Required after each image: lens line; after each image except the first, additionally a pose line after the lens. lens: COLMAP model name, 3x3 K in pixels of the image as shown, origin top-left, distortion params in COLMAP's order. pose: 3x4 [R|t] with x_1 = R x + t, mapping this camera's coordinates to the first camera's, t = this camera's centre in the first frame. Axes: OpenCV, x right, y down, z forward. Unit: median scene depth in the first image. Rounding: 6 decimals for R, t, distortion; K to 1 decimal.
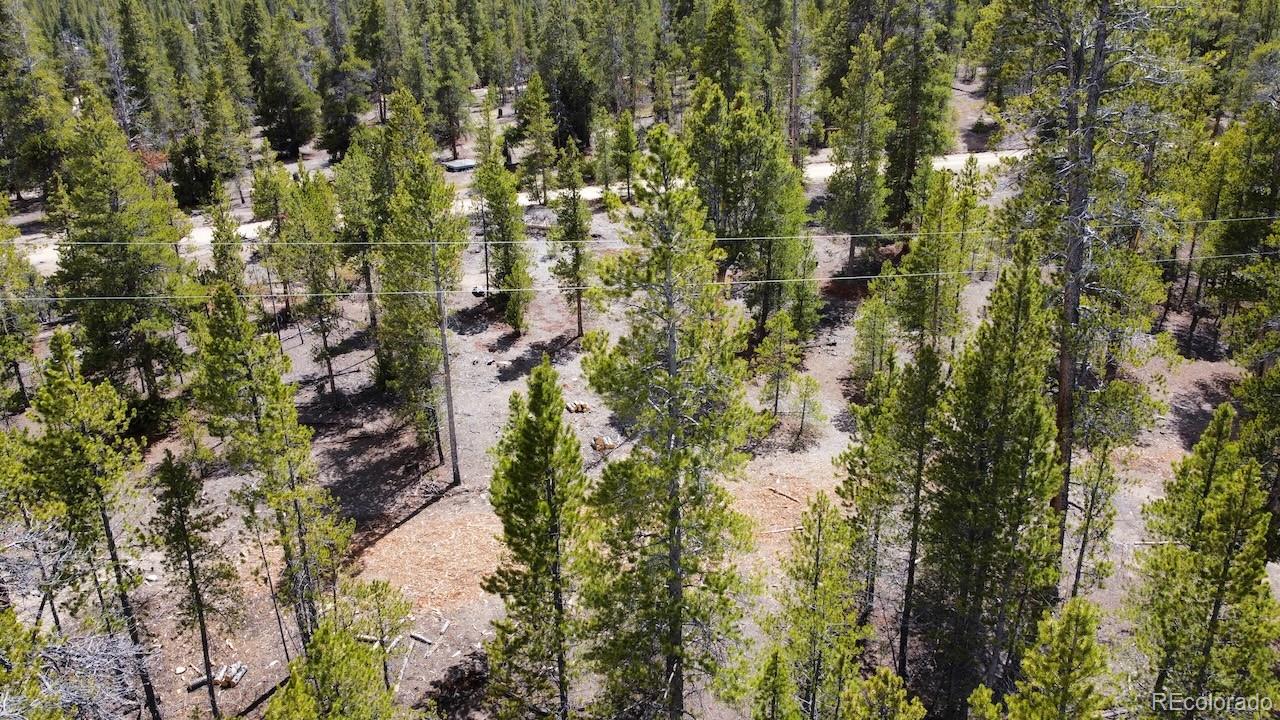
lens RADIAL K [[964.9, 0, 636.9], [0, 964.9, 352.4], [0, 0, 1]] dist [-0.003426, -0.004629]
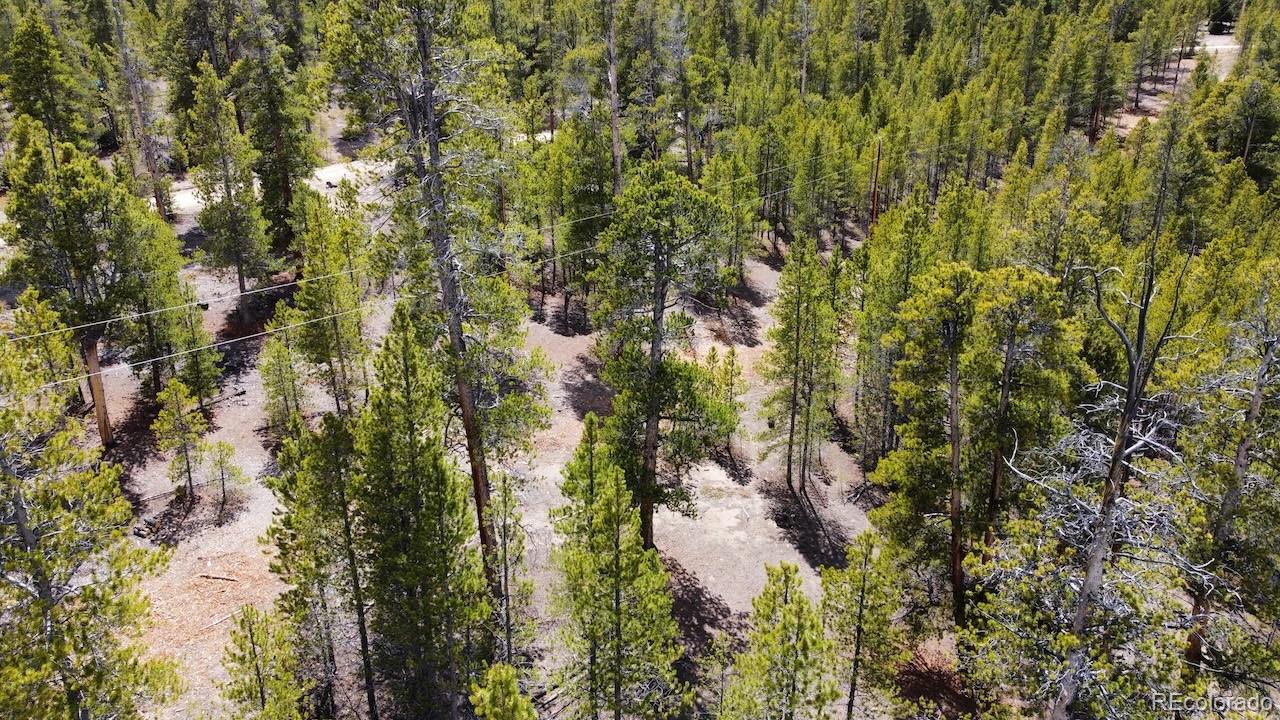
lens RADIAL K [[964.9, 0, 631.9], [0, 964.9, 360.2], [0, 0, 1]] dist [-0.003426, -0.004629]
pose [[0.819911, -0.201861, 0.535723, 0.017602], [0.195866, 0.978213, 0.068822, -0.030985], [-0.537943, 0.048502, 0.841585, -0.001370]]
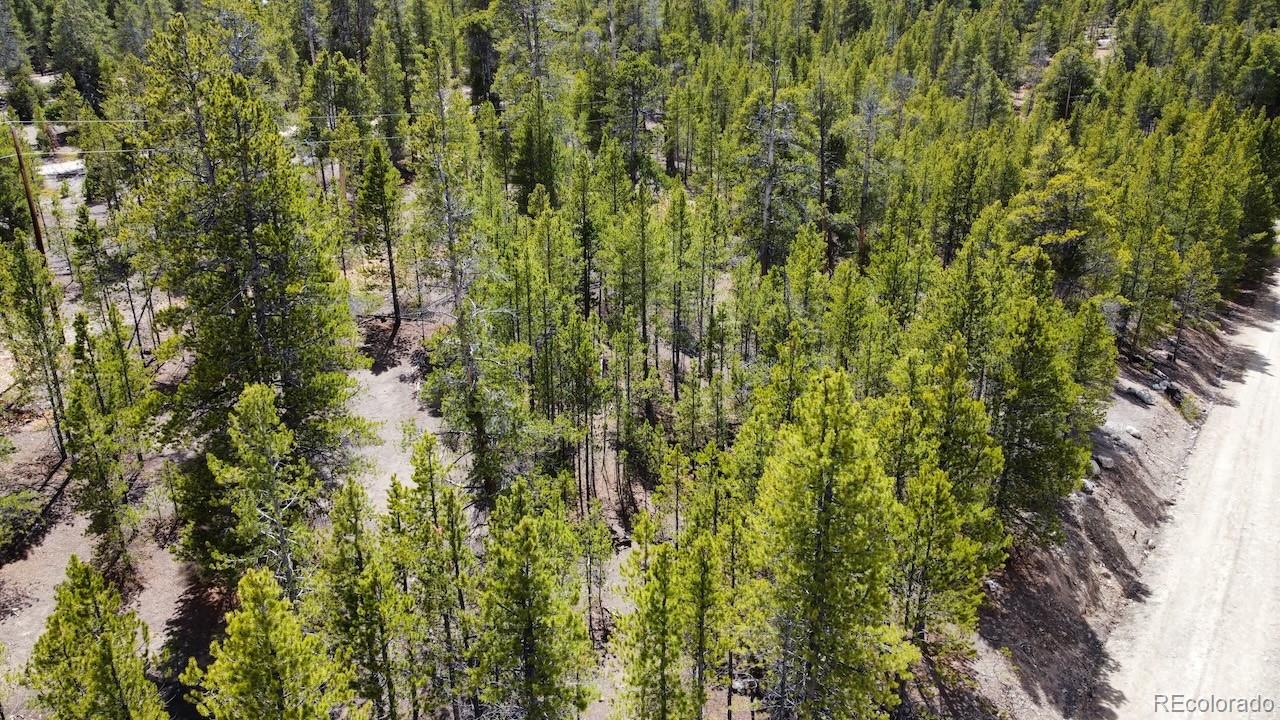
lens RADIAL K [[964.9, 0, 634.9], [0, 964.9, 363.0], [0, 0, 1]] dist [-0.003426, -0.004629]
pose [[0.817074, -0.200368, 0.540595, -0.429902], [0.197375, 0.978220, 0.064251, 0.232455], [-0.541695, 0.054202, 0.838826, -0.609617]]
